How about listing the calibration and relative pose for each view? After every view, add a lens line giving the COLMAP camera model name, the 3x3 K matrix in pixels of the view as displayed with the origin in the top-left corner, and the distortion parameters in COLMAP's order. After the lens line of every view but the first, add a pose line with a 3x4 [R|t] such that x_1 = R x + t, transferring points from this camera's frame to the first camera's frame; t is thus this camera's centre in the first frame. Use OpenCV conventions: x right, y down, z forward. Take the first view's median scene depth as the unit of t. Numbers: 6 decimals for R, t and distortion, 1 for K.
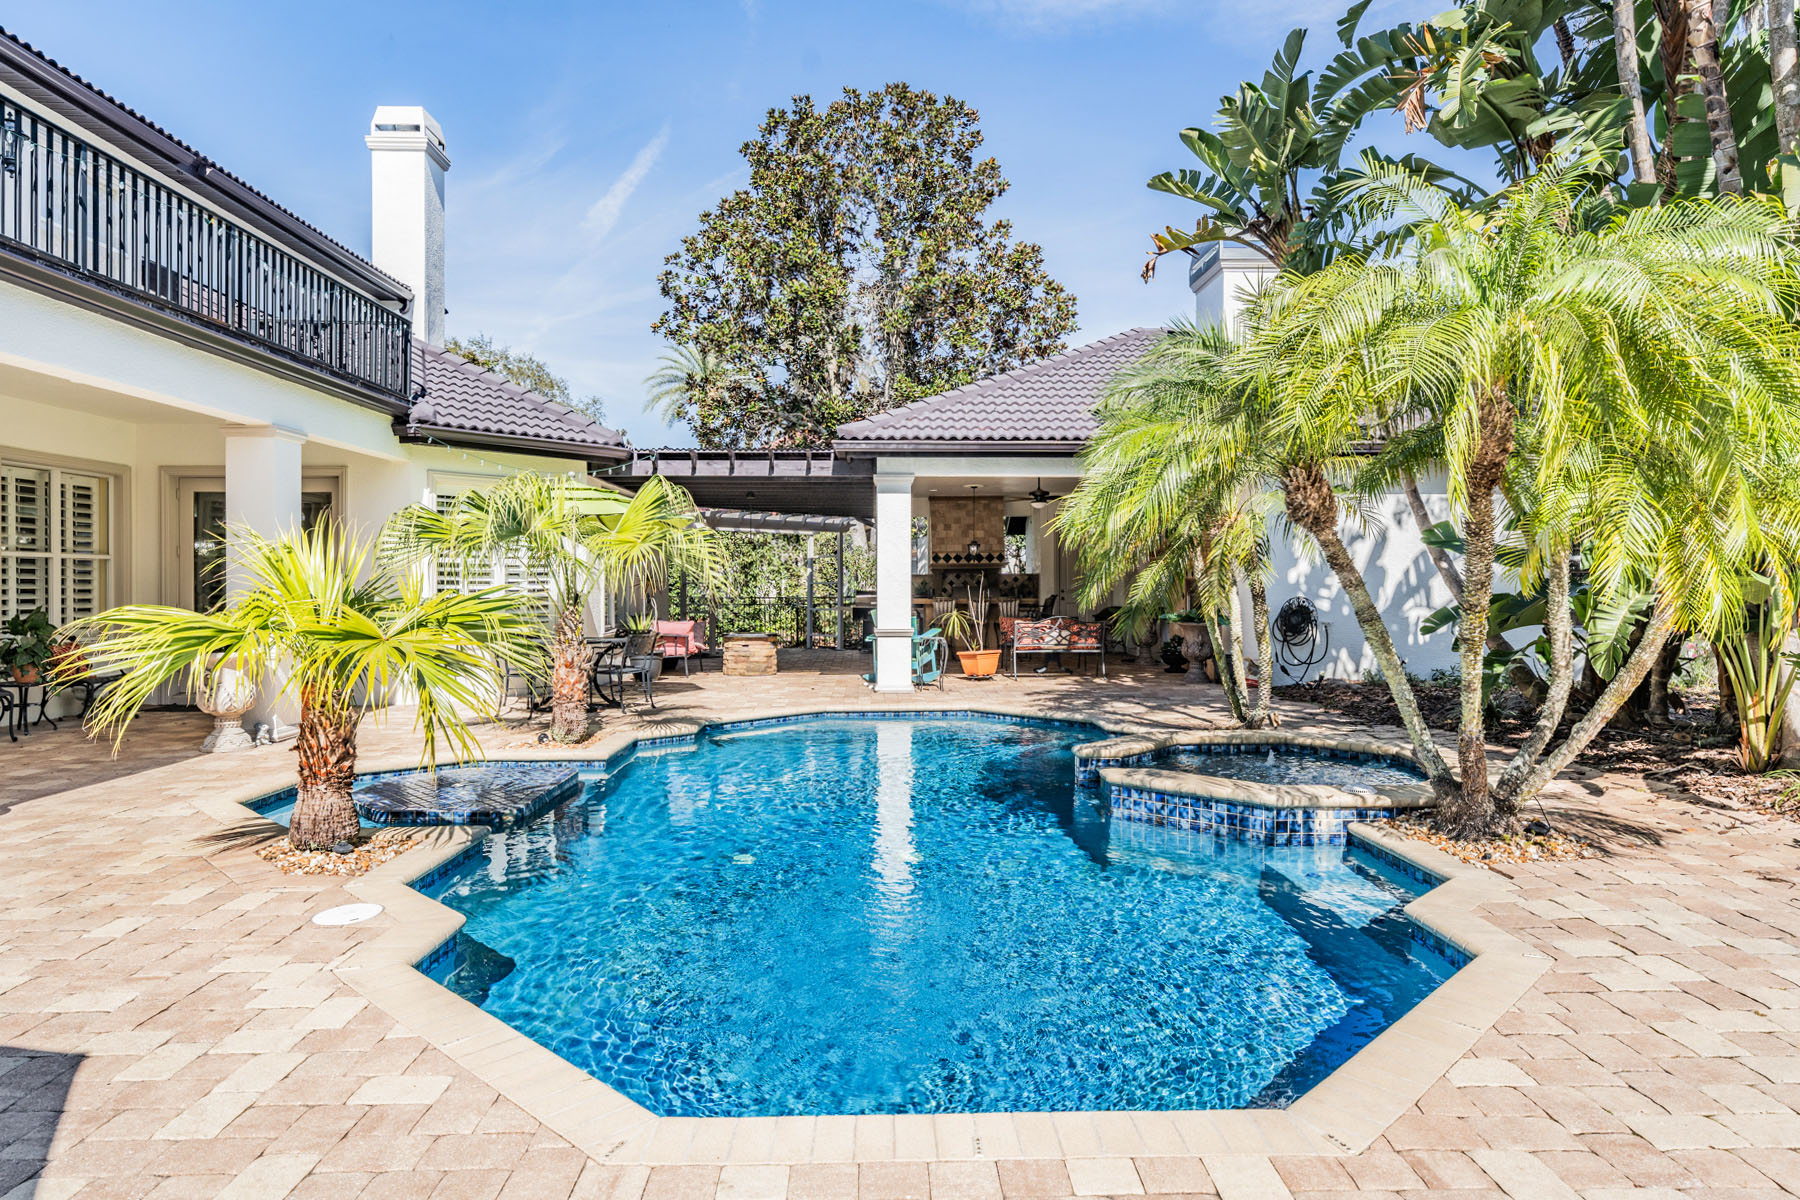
lens RADIAL K [[1083.5, 0, 899.6], [0, 1083.5, 598.5], [0, 0, 1]] dist [-0.000023, 0.000000]
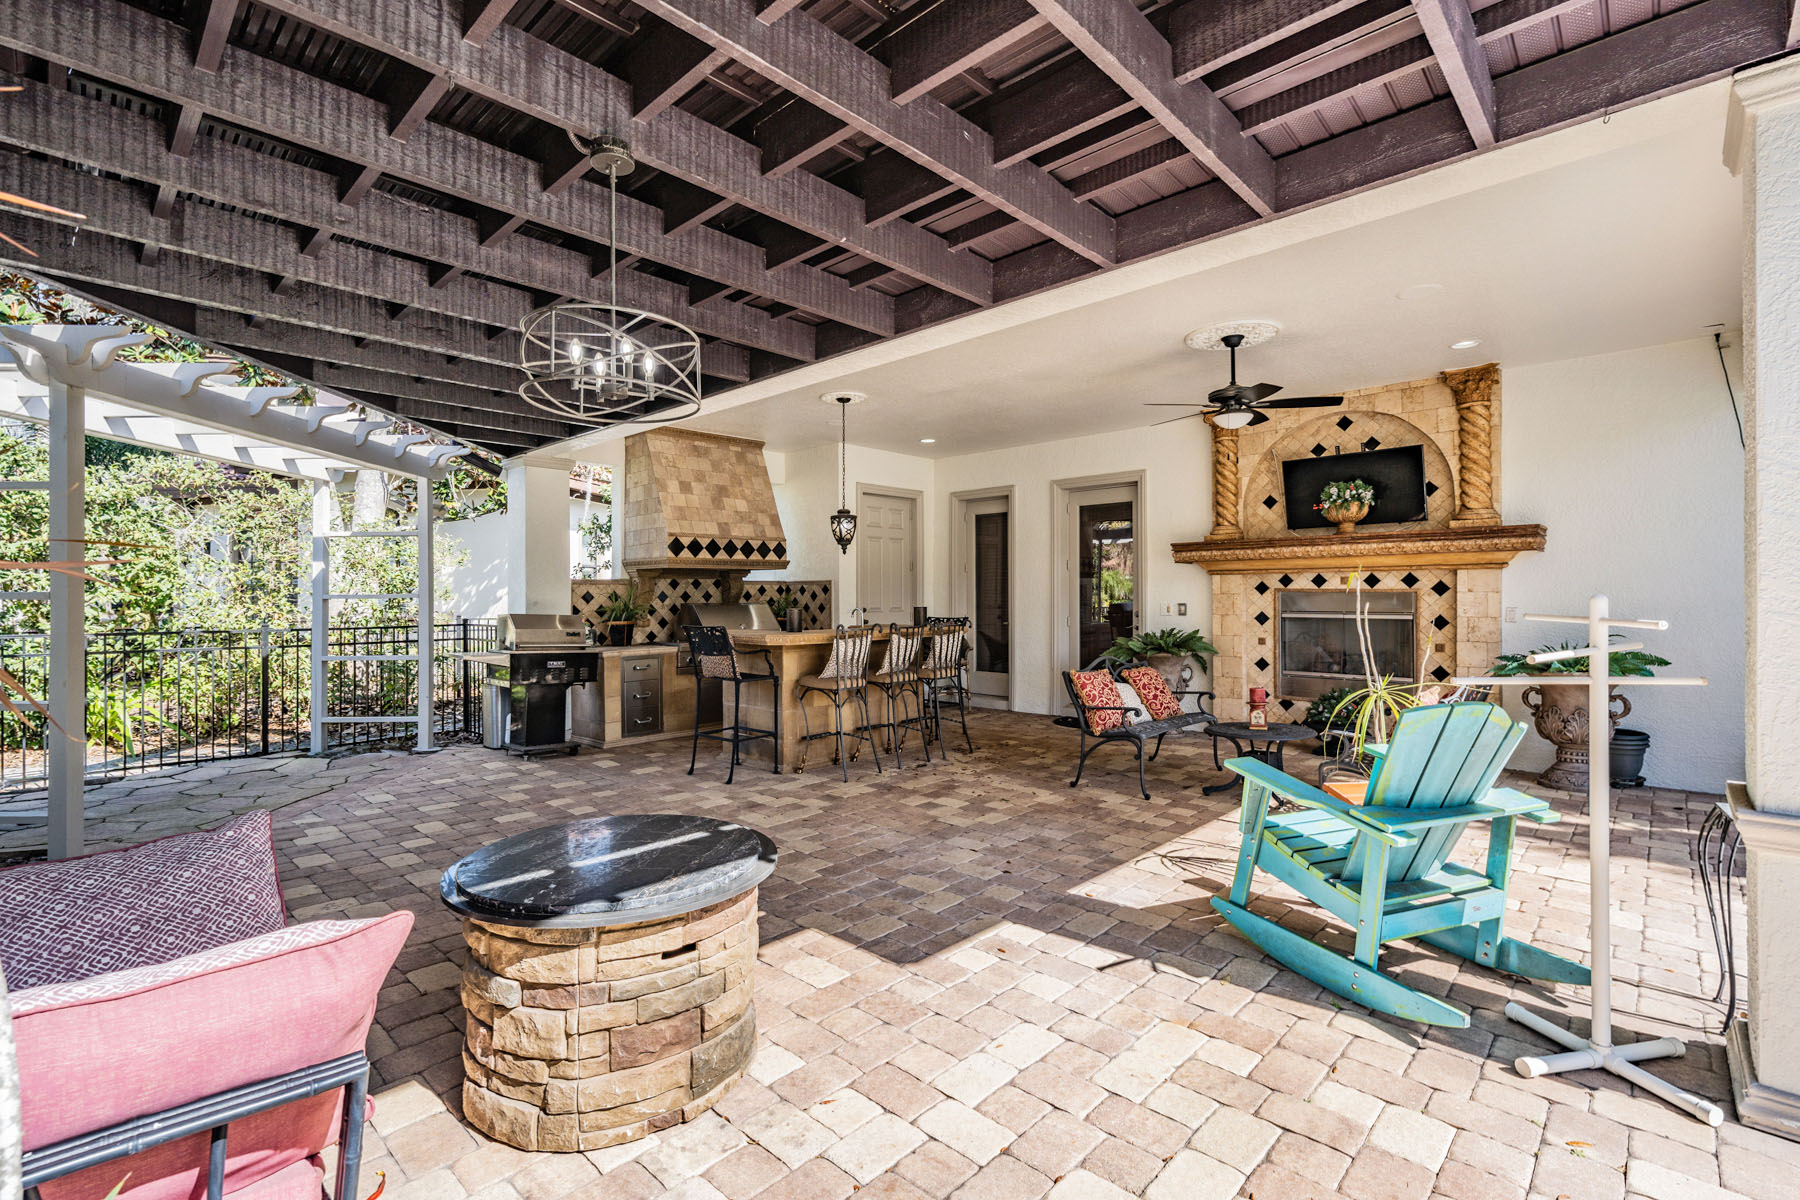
lens RADIAL K [[820.5, 0, 902.2], [0, 820.5, 601.2], [0, 0, 1]] dist [0.005864, 0.002090]
pose [[0.708472, -0.003525, 0.705730, -0.153066], [0.003326, 0.999993, 0.001655, -0.012519], [-0.705731, 0.001175, 0.708479, 0.647385]]
